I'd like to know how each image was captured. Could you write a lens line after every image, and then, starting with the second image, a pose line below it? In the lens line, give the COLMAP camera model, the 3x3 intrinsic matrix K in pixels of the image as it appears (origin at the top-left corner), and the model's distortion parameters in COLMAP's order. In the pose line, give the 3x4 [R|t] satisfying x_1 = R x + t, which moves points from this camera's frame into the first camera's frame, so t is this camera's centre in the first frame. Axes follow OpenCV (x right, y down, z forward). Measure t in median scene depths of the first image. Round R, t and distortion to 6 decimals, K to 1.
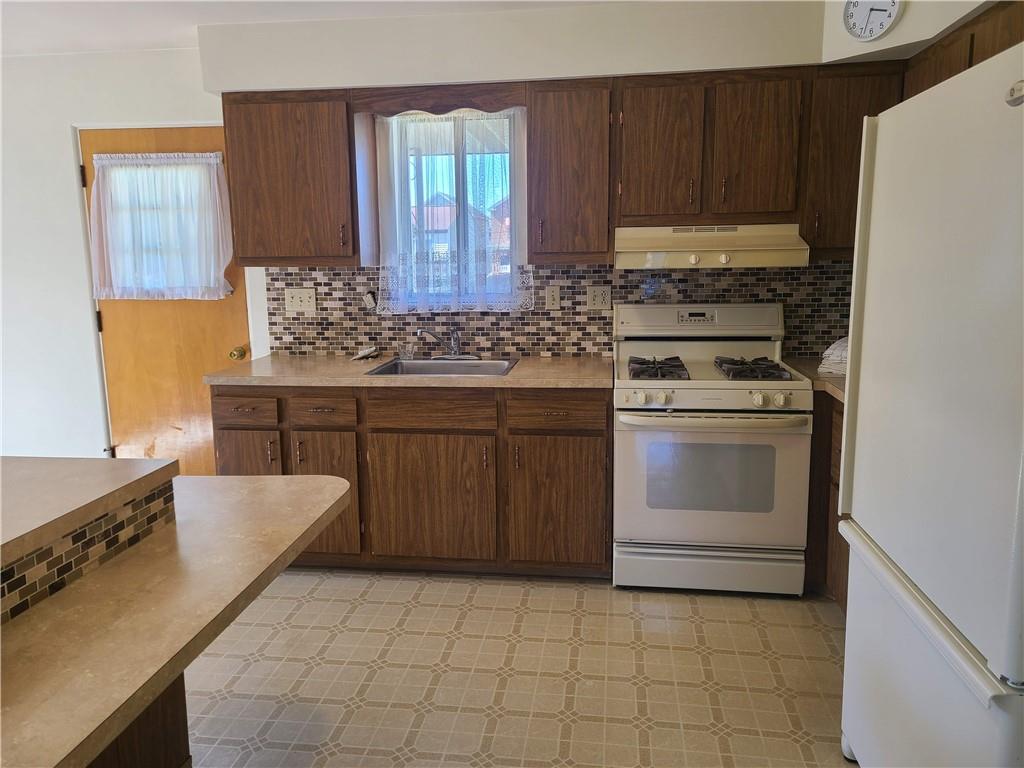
lens RADIAL K [[780.1, 0, 505.9], [0, 780.1, 374.1], [0, 0, 1]] dist [0.065909, -0.028827]
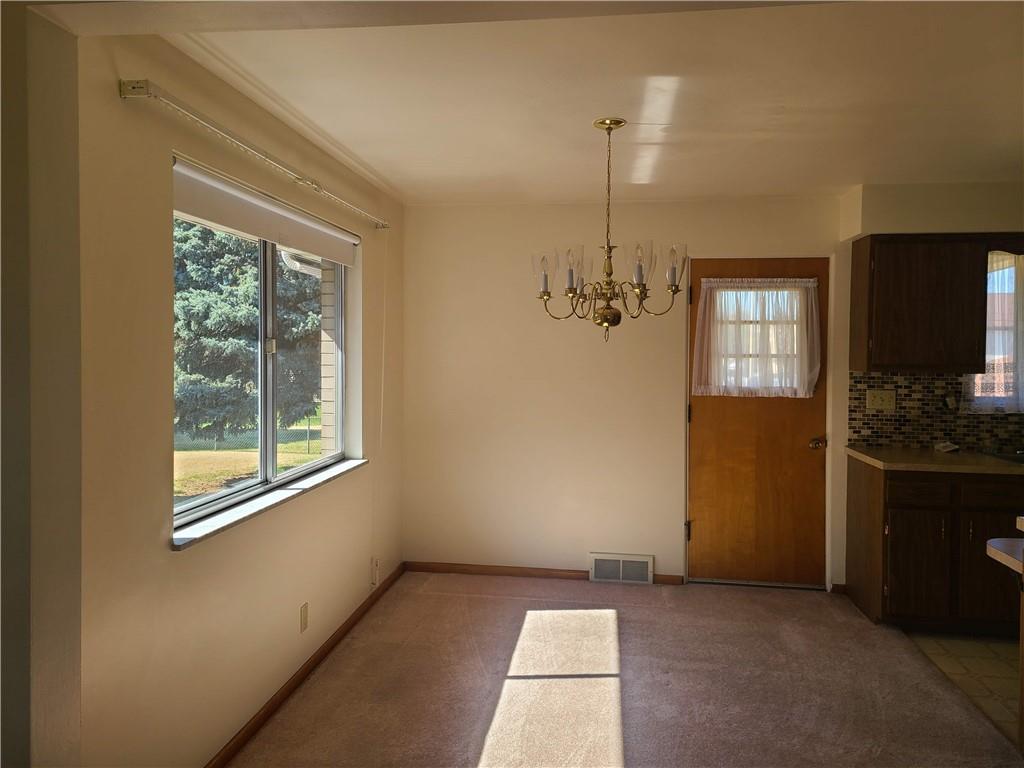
lens RADIAL K [[780.1, 0, 507.8], [0, 780.1, 361.6], [0, 0, 1]] dist [0.065909, -0.028827]
pose [[0.999649, 0.023698, 0.011871, -0.868055], [-0.021837, 0.990206, -0.137894, 0.025876], [-0.015023, 0.137587, 0.990376, -0.185638]]
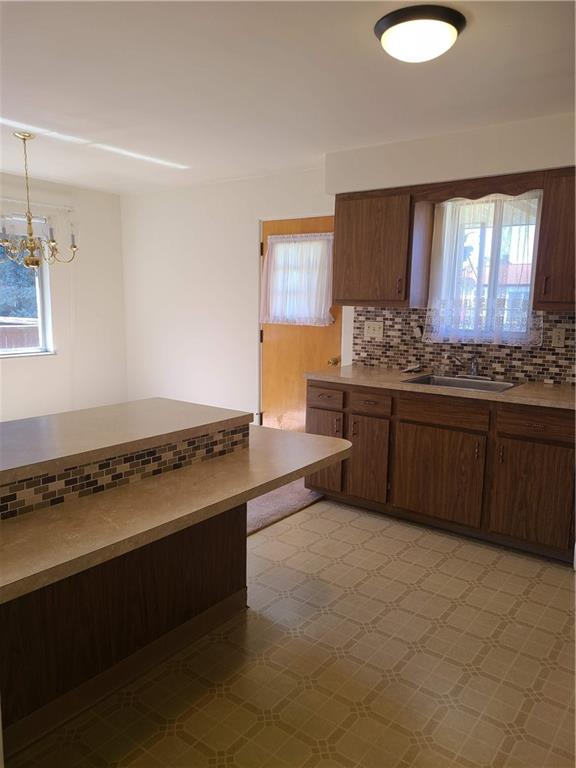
lens RADIAL K [[585.1, 0, 287.4], [0, 585.1, 387.0], [0, 0, 1]] dist [0.065909, -0.028827]
pose [[0.873412, 0.102814, -0.476005, 0.139577], [-0.106123, 0.994152, 0.020006, 0.009534], [0.475278, 0.033042, 0.879215, -0.052319]]
